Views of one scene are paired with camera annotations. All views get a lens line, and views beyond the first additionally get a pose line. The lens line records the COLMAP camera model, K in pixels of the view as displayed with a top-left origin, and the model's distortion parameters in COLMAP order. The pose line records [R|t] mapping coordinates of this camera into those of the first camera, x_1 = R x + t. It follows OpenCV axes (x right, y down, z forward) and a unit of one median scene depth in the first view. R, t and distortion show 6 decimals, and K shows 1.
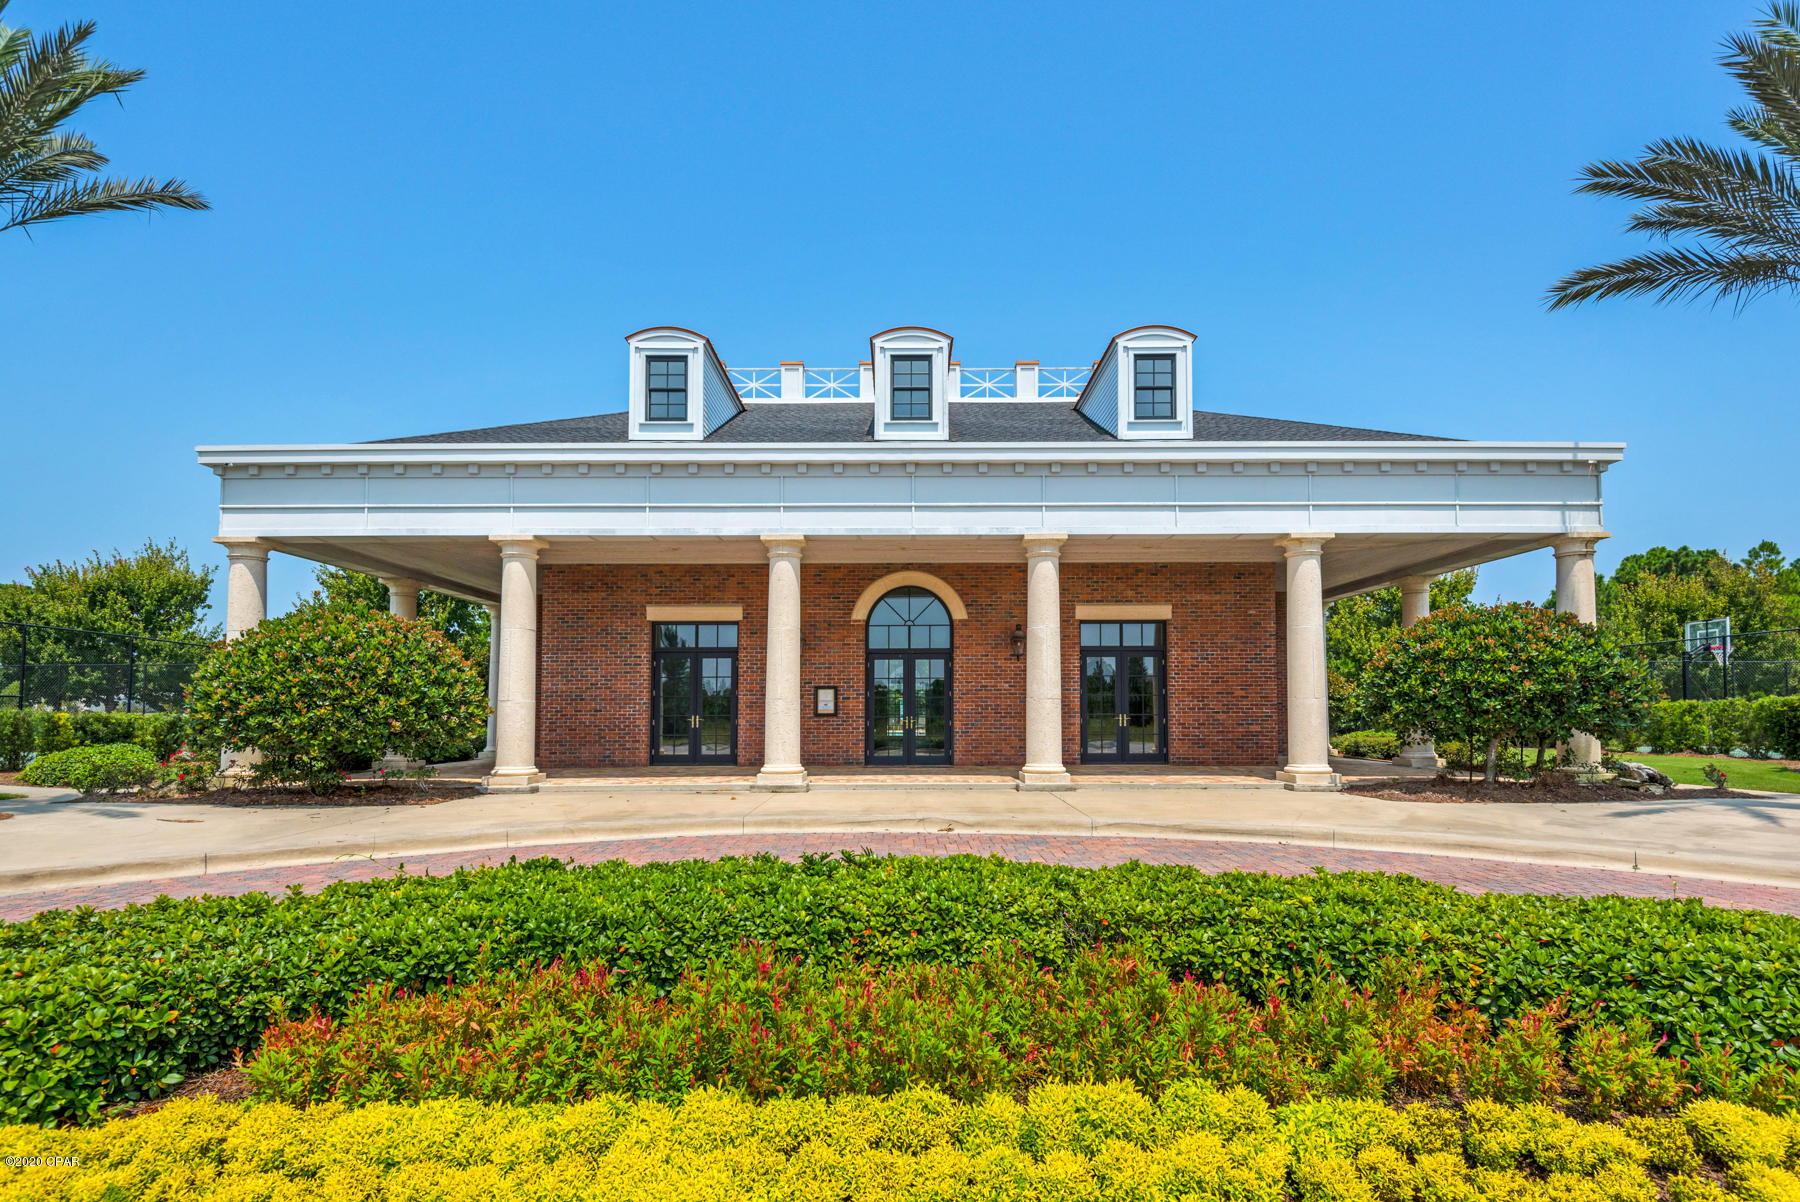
lens RADIAL K [[812.9, 0, 900.0], [0, 812.9, 601.0], [0, 0, 1]] dist [-0.000746, -0.009555]
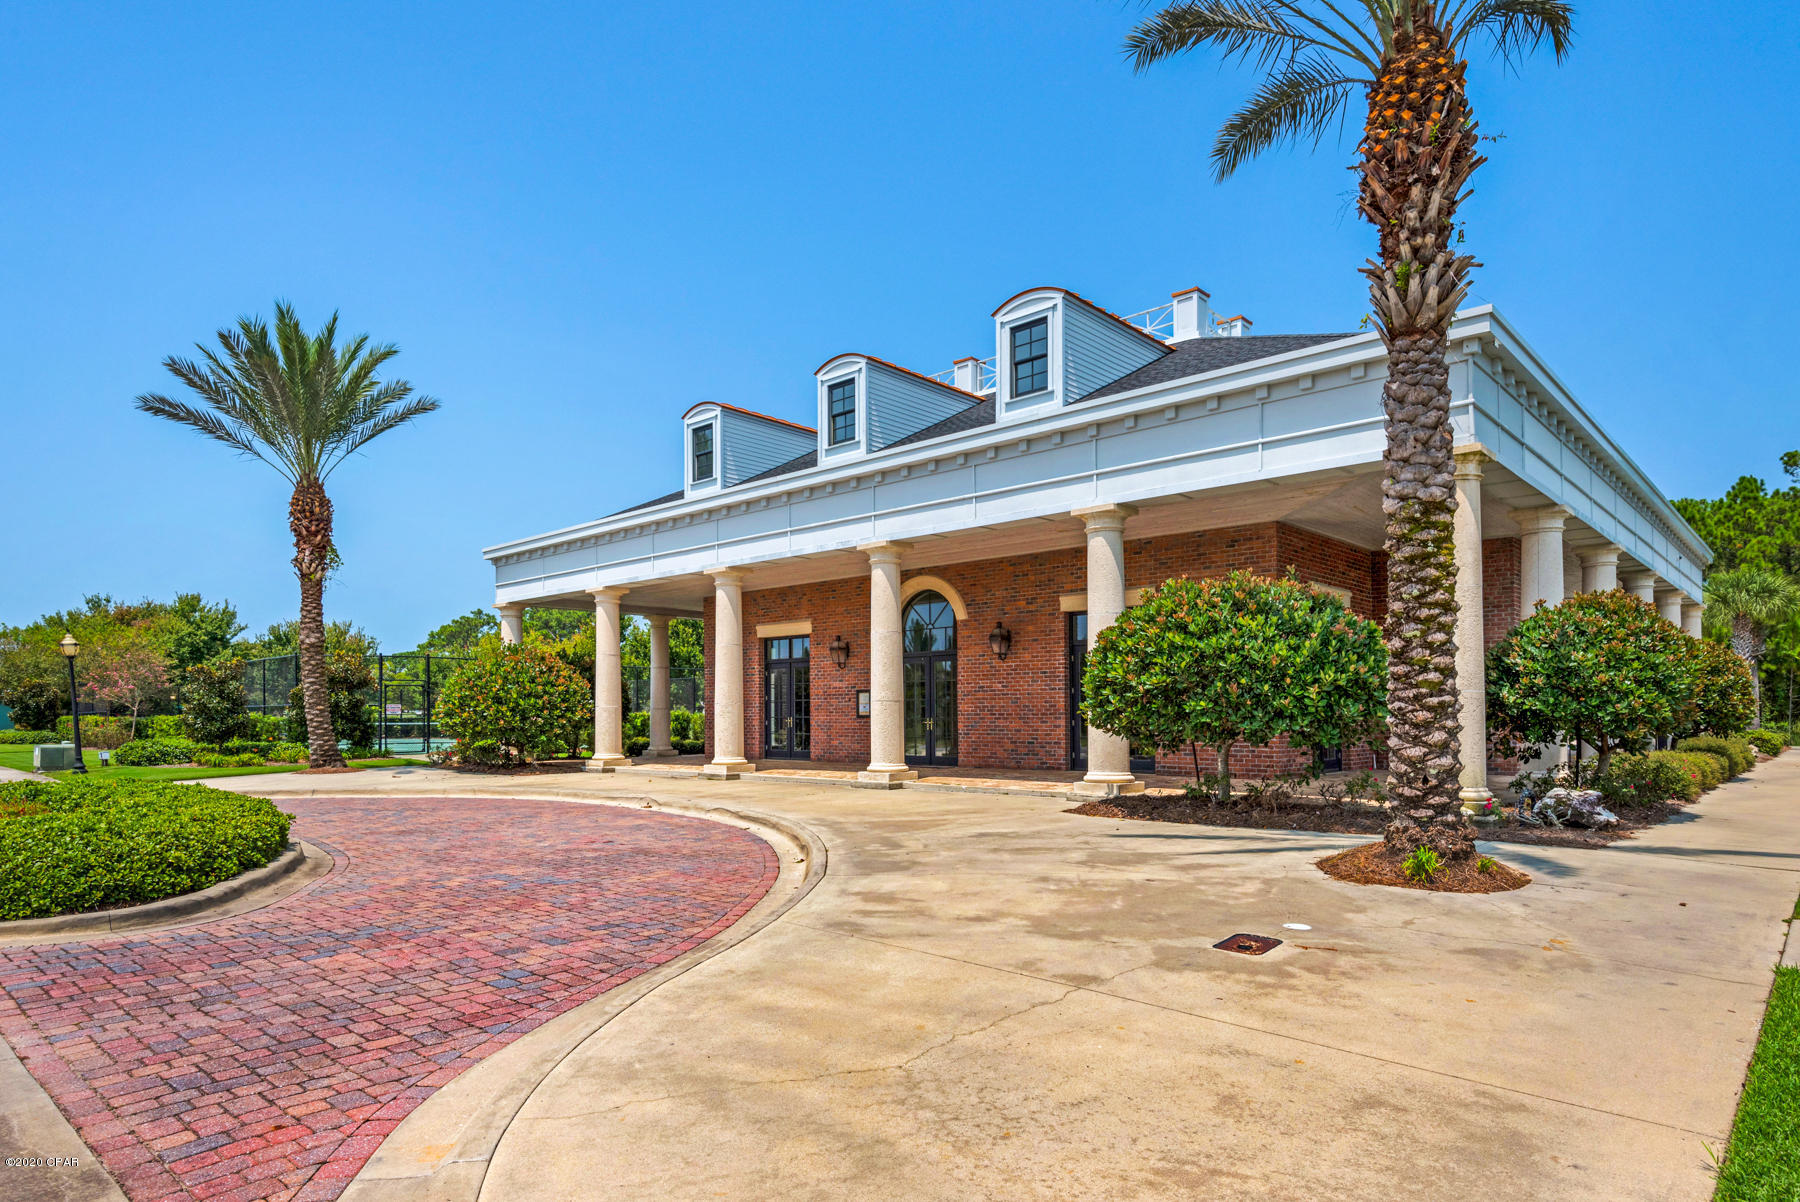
lens RADIAL K [[1054.4, 0, 900.0], [0, 1054.4, 601.0], [0, 0, 1]] dist [0.002956, 0.000240]
pose [[0.743489, -0.074930, -0.664538, 0.869328], [0.098629, 0.995123, -0.001858, -0.004711], [0.661436, -0.064161, 0.747252, 0.002920]]
